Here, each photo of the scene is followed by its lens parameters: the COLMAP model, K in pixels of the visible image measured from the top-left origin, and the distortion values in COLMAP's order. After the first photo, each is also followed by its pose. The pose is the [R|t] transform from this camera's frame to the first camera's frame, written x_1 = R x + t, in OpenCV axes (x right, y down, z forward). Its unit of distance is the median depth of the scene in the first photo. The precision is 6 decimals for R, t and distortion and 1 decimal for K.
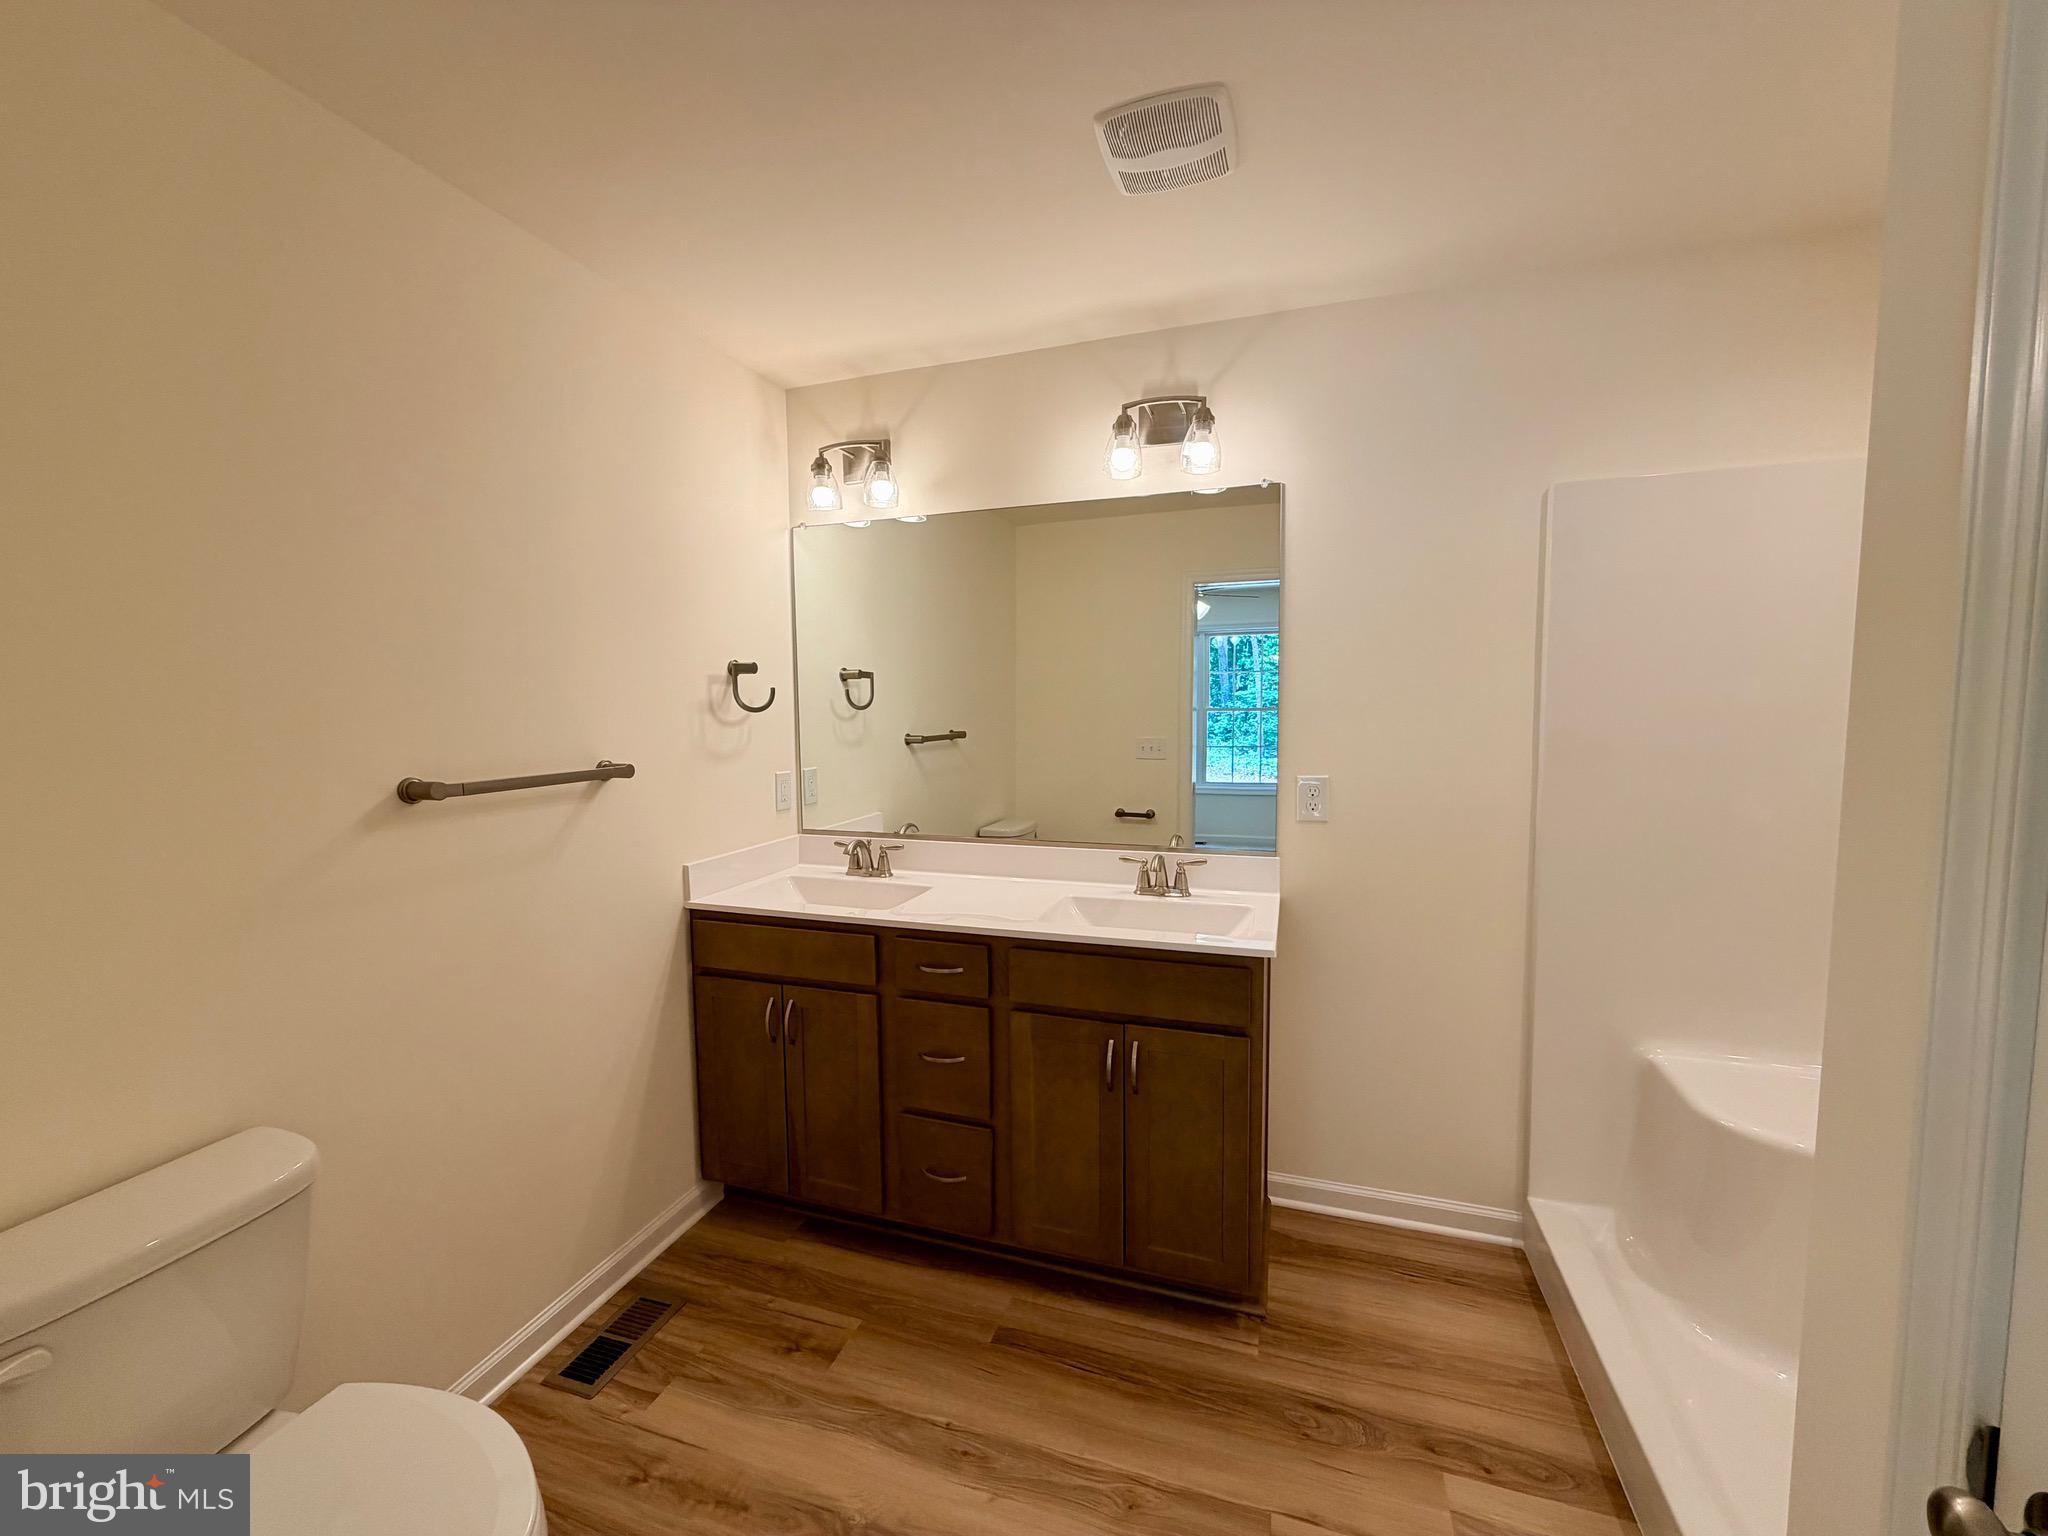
lens RADIAL K [[801.4, 0, 1023.4], [0, 801.4, 769.5], [0, 0, 1]] dist [0.000841, -0.000214]
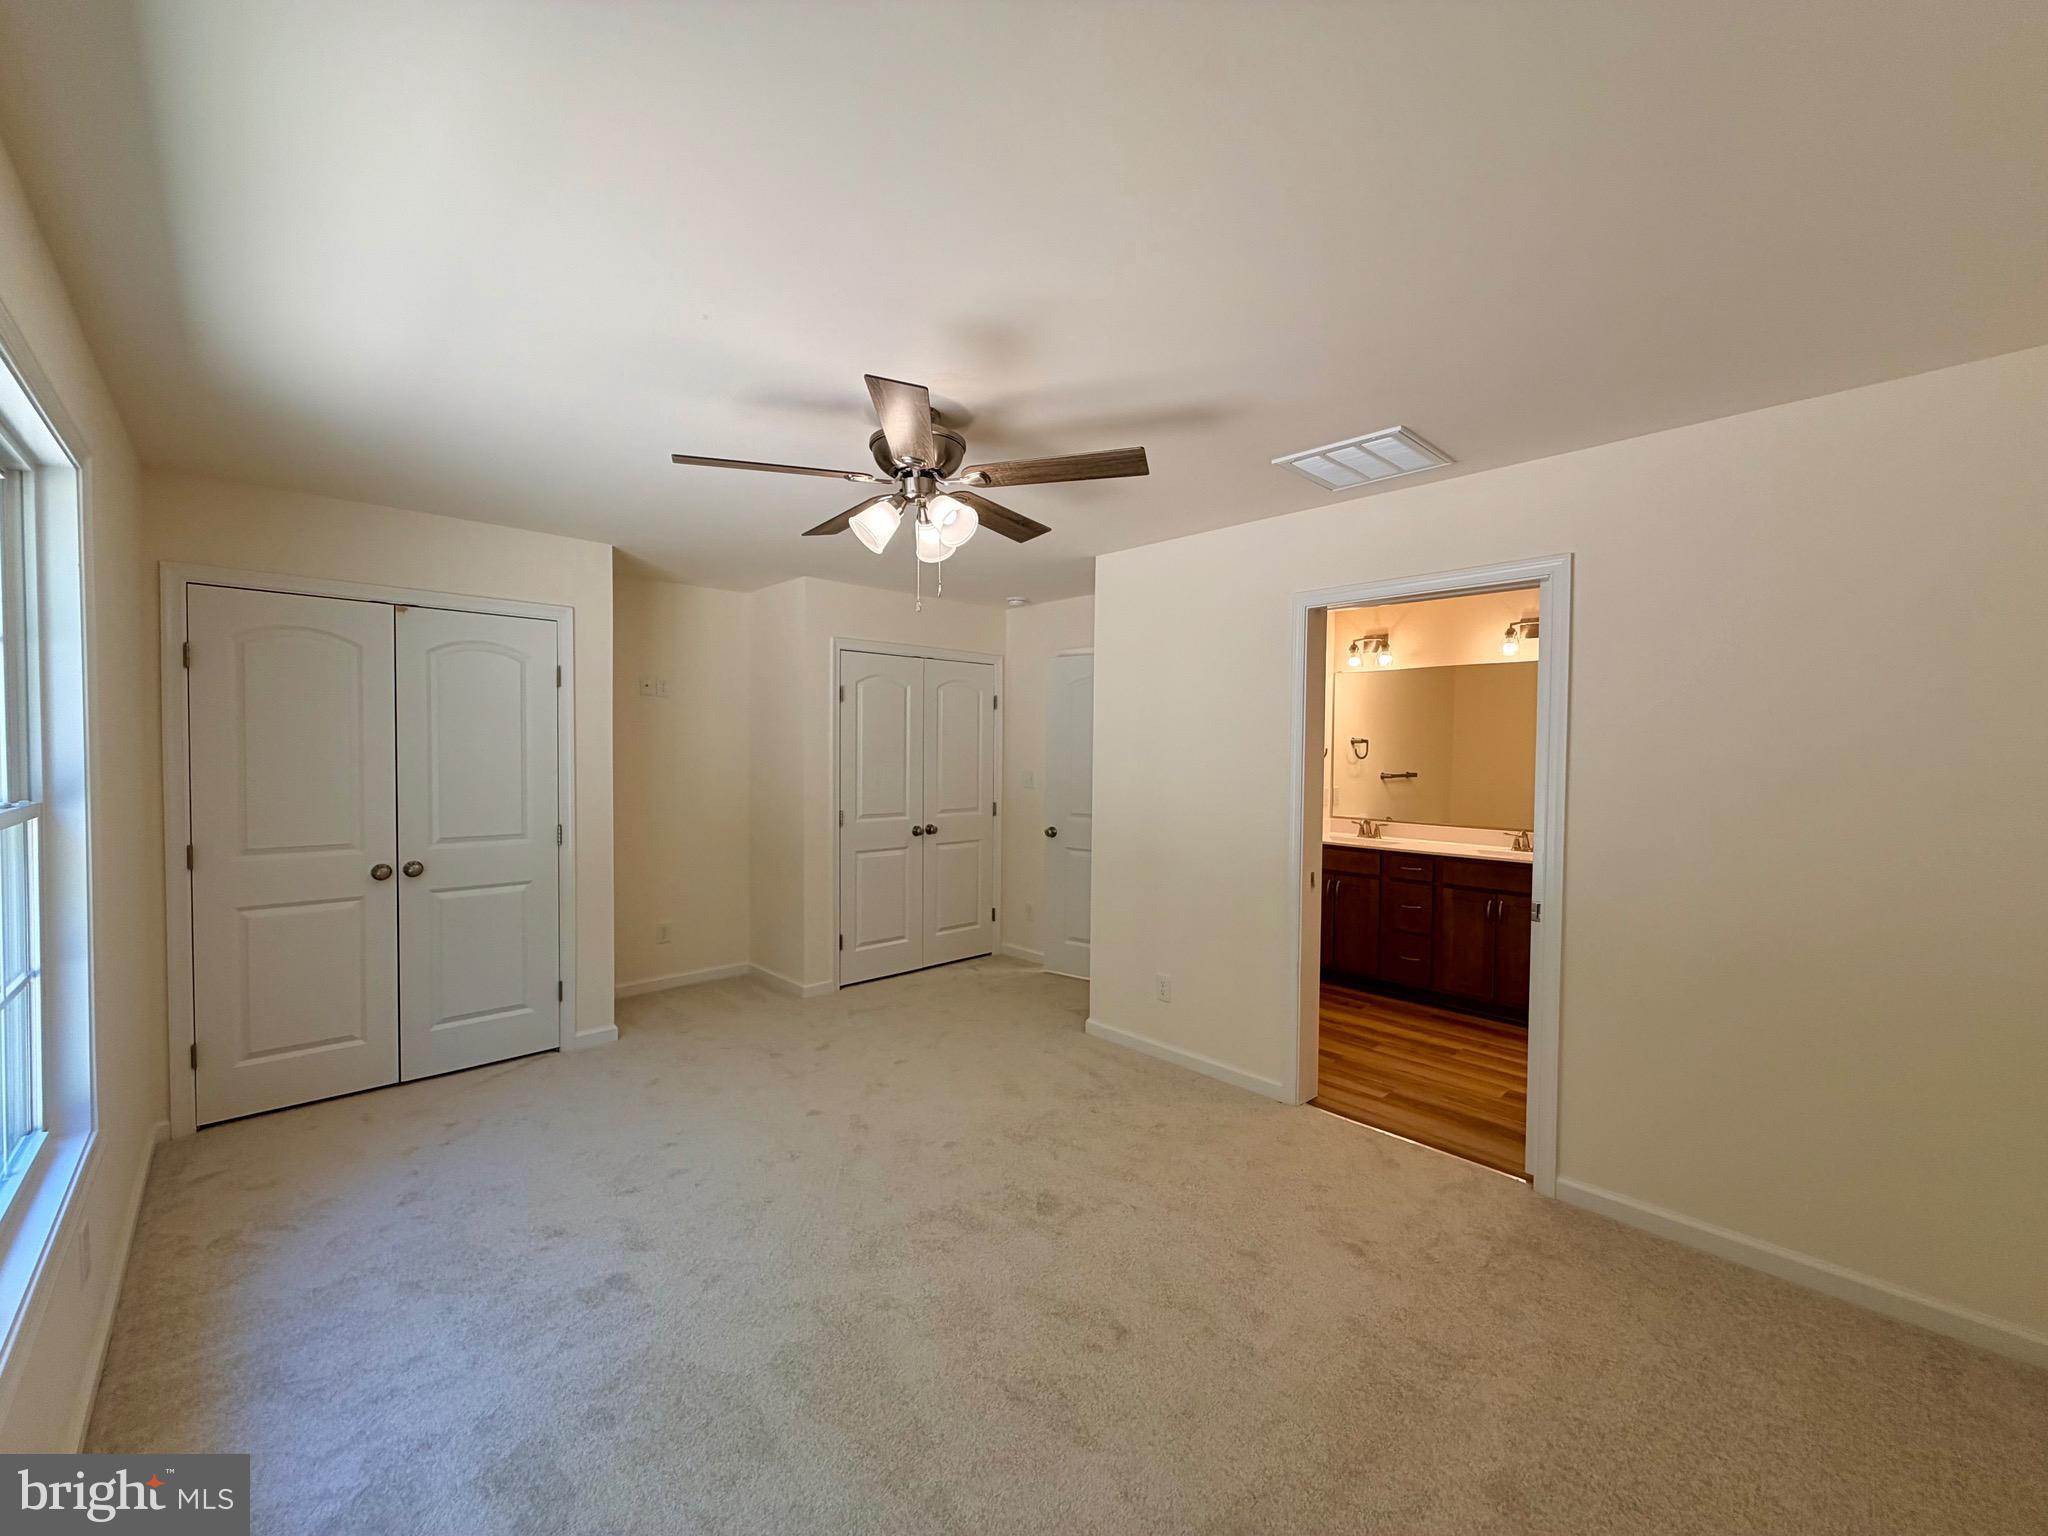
lens RADIAL K [[801.4, 0, 1023.4], [0, 801.4, 769.5], [0, 0, 1]] dist [0.000841, -0.000214]
pose [[0.875447, 0.030941, -0.482323, 0.024049], [-0.057317, 0.997553, -0.040041, 0.092146], [0.479904, 0.062699, 0.875078, -1.333143]]
